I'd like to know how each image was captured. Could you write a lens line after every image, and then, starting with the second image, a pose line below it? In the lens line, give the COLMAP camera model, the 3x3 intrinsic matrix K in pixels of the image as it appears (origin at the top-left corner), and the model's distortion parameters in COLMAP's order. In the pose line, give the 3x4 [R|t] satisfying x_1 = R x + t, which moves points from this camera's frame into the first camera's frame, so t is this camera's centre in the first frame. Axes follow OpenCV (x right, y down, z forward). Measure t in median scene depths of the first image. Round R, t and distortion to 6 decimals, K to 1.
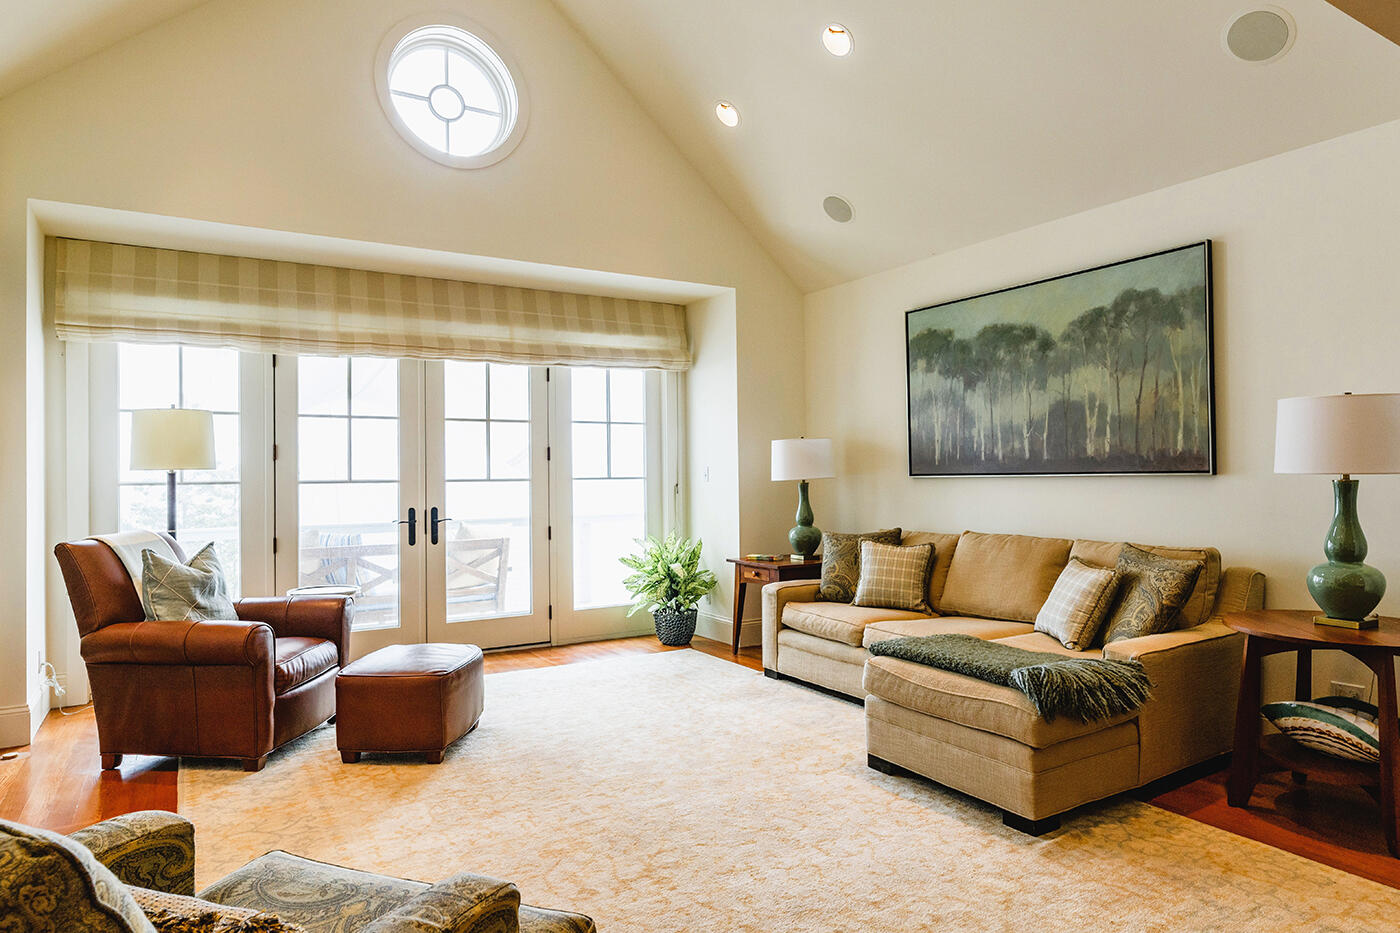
lens RADIAL K [[845.2, 0, 700.7], [0, 845.2, 468.8], [0, 0, 1]] dist [-0.003371, -0.001889]
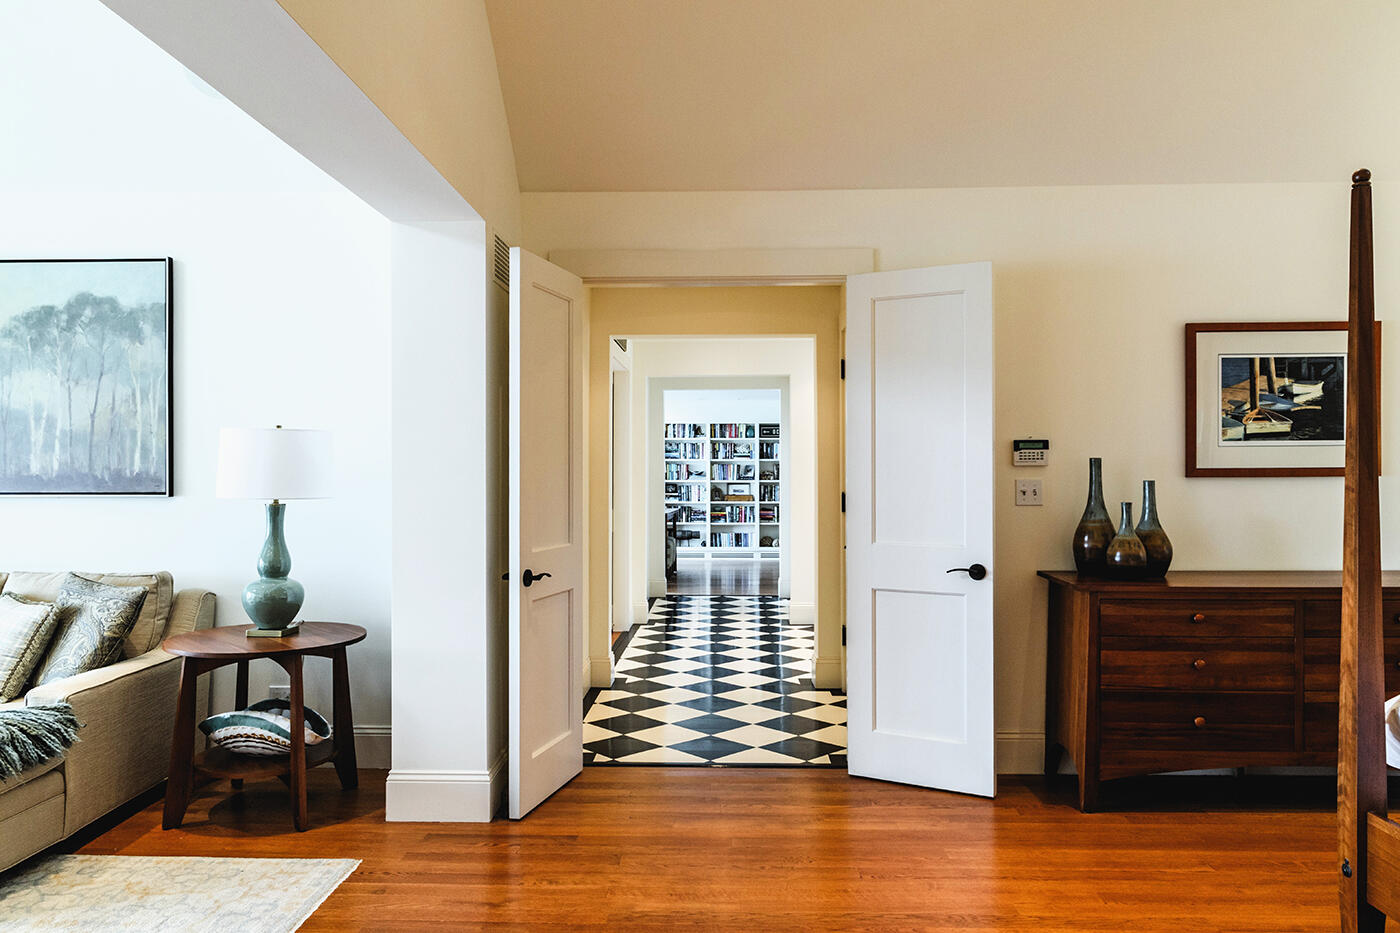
lens RADIAL K [[948.6, 0, 699.9], [0, 948.6, 466.4], [0, 0, 1]] dist [0.007372, 0.000369]
pose [[0.545439, 0.017106, 0.837976, 0.016483], [-0.013093, 0.999844, -0.011888, -0.026177], [-0.838048, -0.004488, 0.545578, -0.140495]]
